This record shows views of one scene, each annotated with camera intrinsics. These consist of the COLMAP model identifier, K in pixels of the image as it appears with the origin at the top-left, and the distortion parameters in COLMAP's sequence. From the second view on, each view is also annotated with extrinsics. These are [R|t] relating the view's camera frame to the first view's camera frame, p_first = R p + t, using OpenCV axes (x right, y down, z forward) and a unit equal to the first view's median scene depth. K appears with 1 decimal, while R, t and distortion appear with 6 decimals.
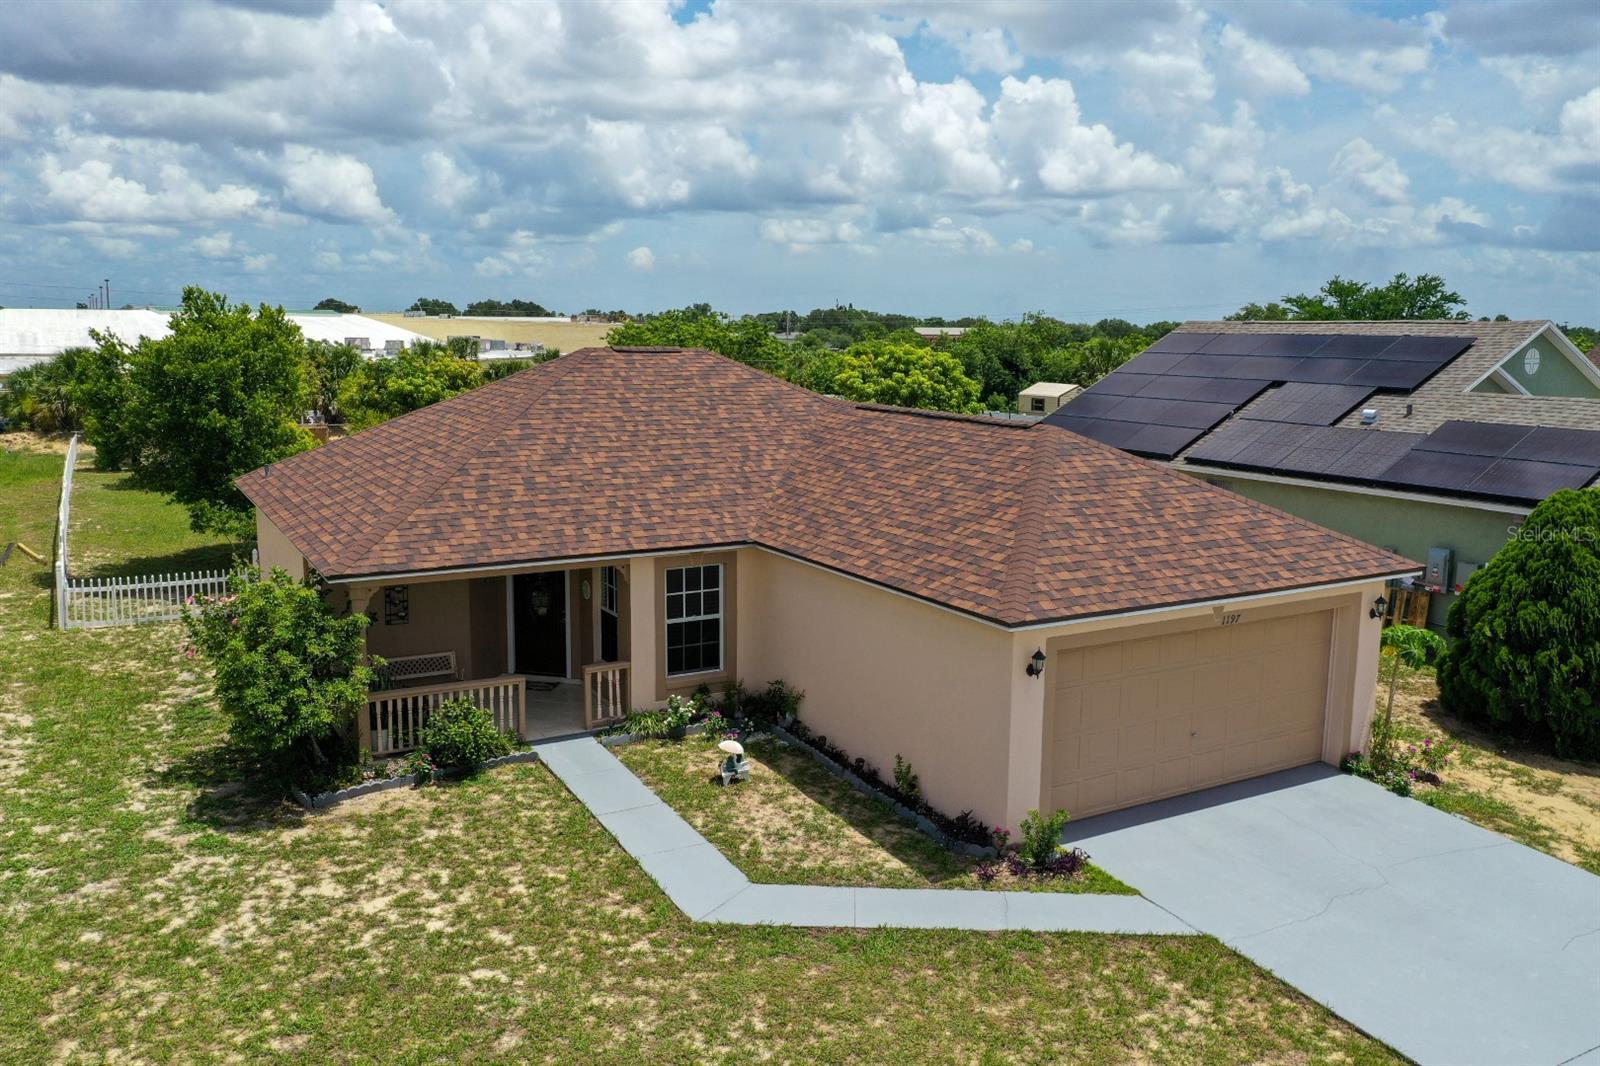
lens RADIAL K [[1256.6, 0, 794.6], [0, 1256.6, 530.4], [0, 0, 1]] dist [-0.003035, 0.000255]
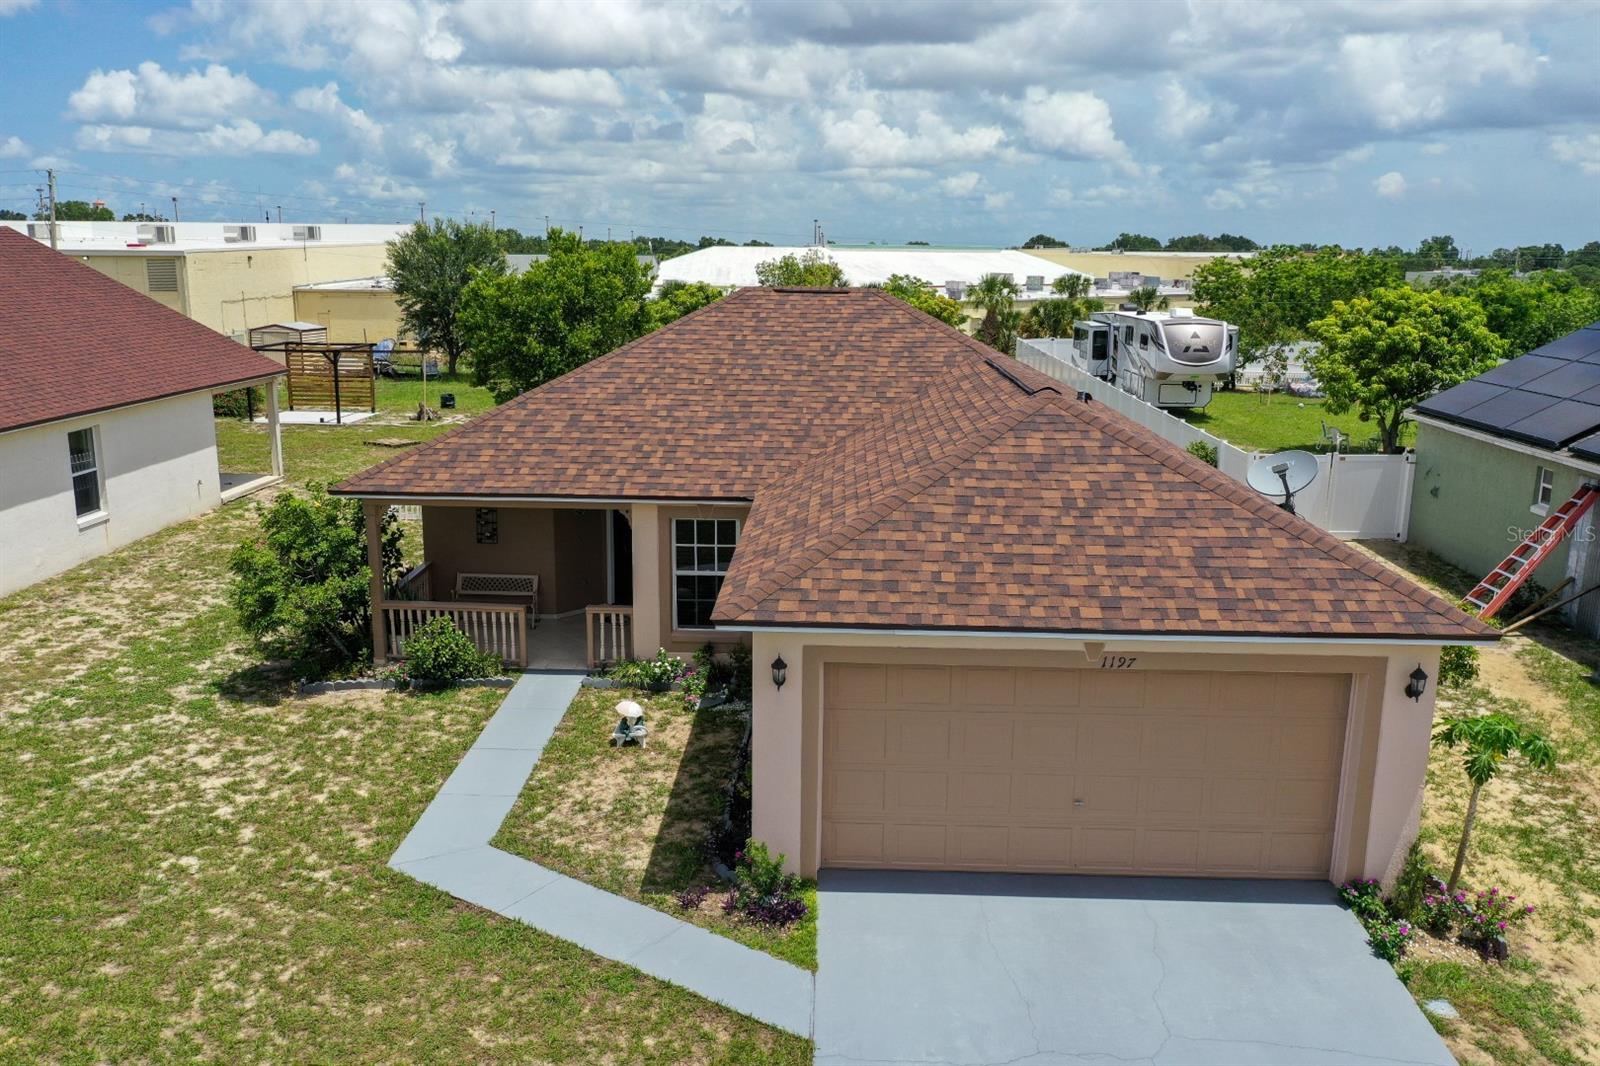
lens RADIAL K [[1256.6, 0, 794.5], [0, 1256.6, 523.9], [0, 0, 1]] dist [-0.003035, 0.000255]
pose [[0.851673, 0.108337, -0.512753, 0.514315], [-0.085186, 0.994006, 0.068527, -0.043014], [0.517103, -0.014683, 0.855797, 0.234666]]
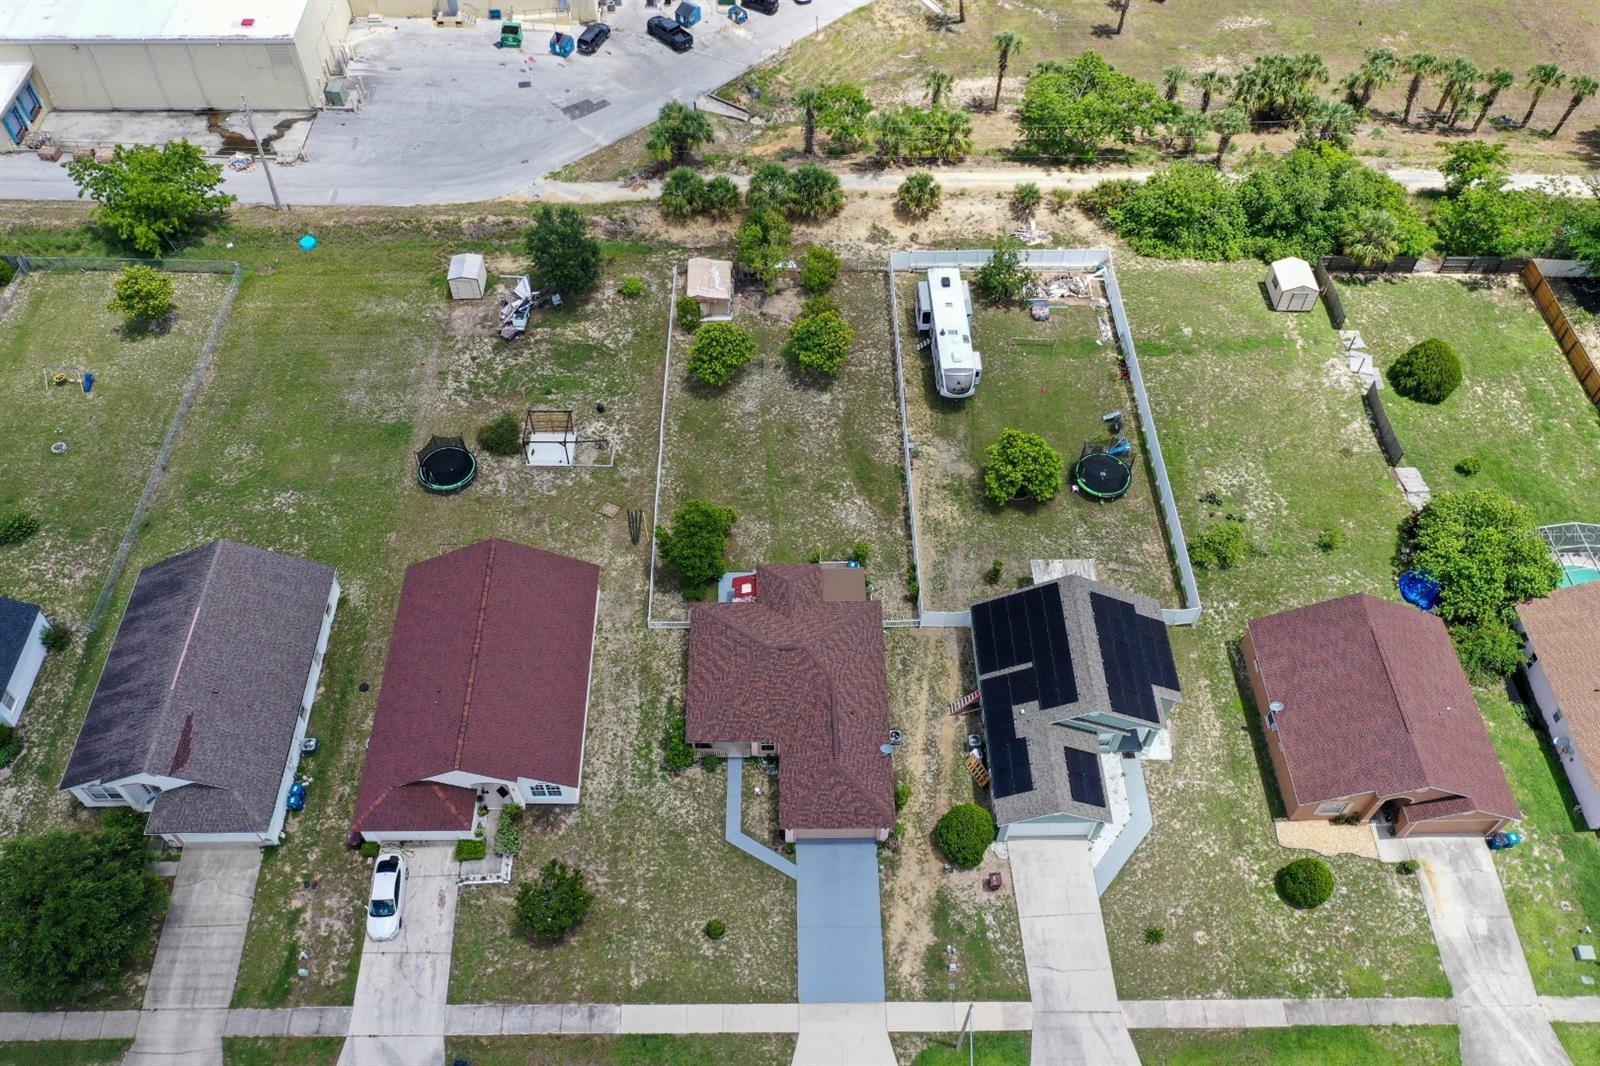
lens RADIAL K [[1256.6, 0, 795.3], [0, 1256.6, 530.1], [0, 0, 1]] dist [-0.003035, 0.000255]
pose [[0.878186, 0.375267, -0.296588, 1.117132], [-0.073988, 0.719173, 0.690880, -3.825240], [0.472563, -0.584777, 0.659333, -1.526110]]
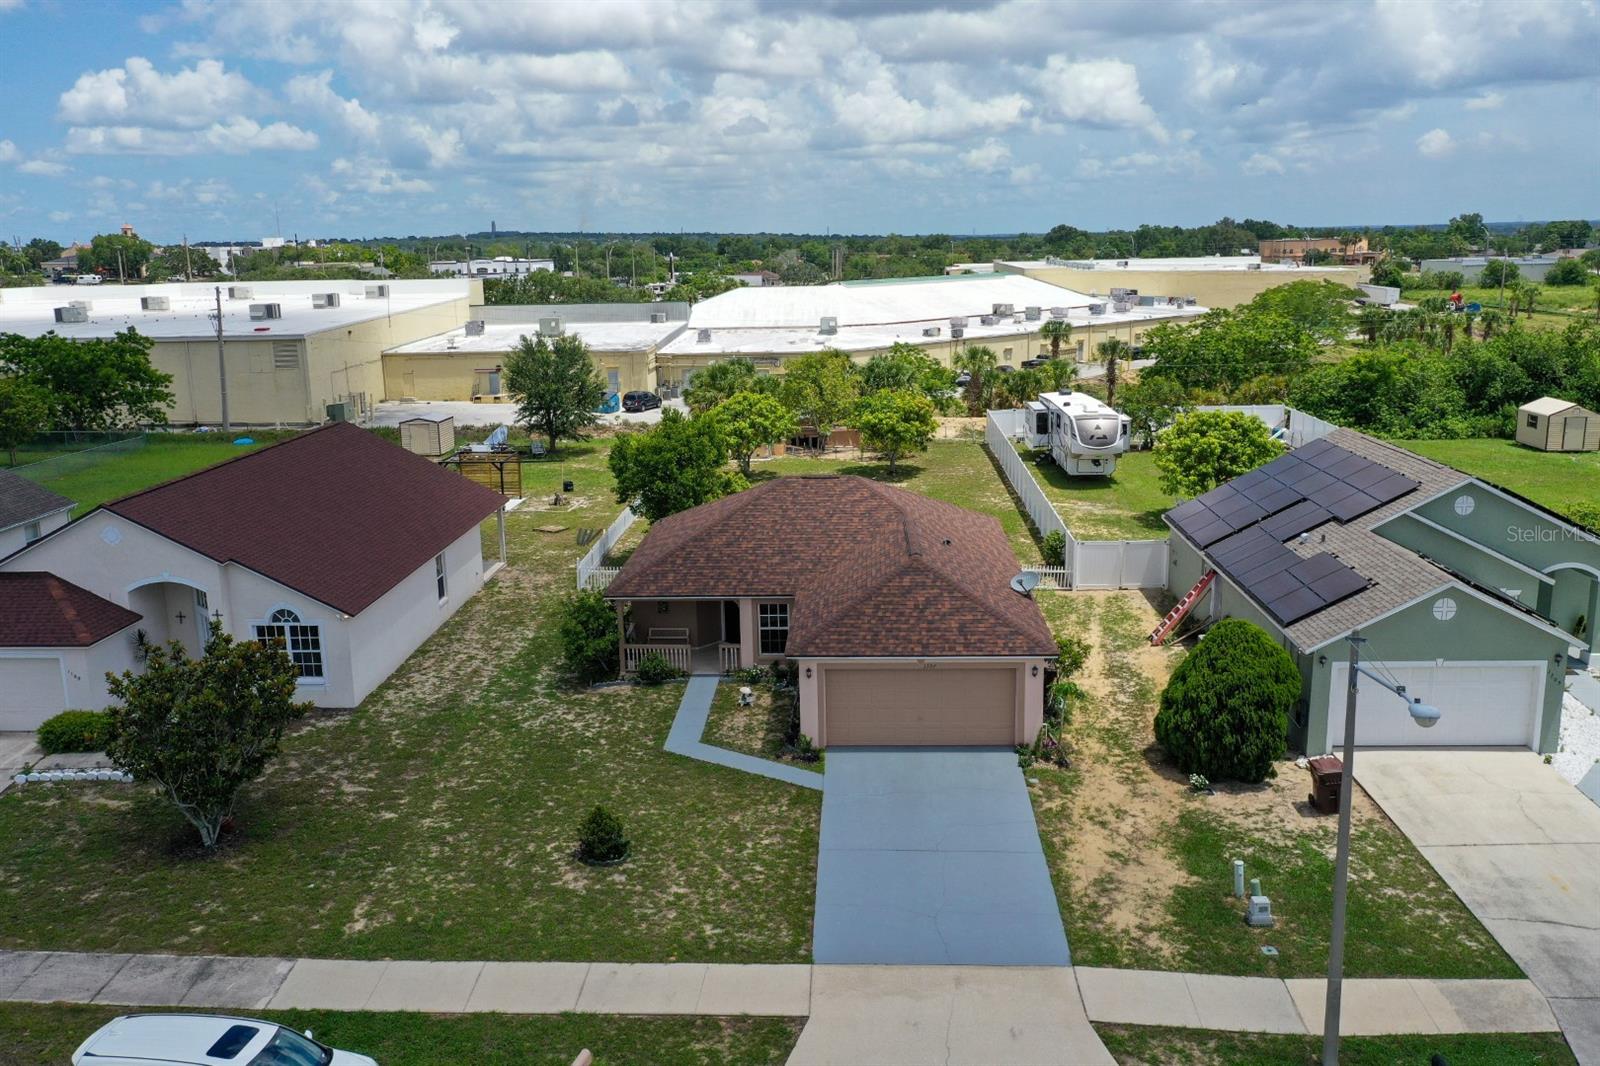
lens RADIAL K [[1318.0, 0, 795.0], [0, 1318.0, 520.3], [0, 0, 1]] dist [0.006932, -0.014519]
pose [[0.844645, 0.086875, -0.528231, 1.200045], [-0.057567, 0.995762, 0.071717, -0.294067], [0.532223, -0.030167, 0.846067, -0.909797]]
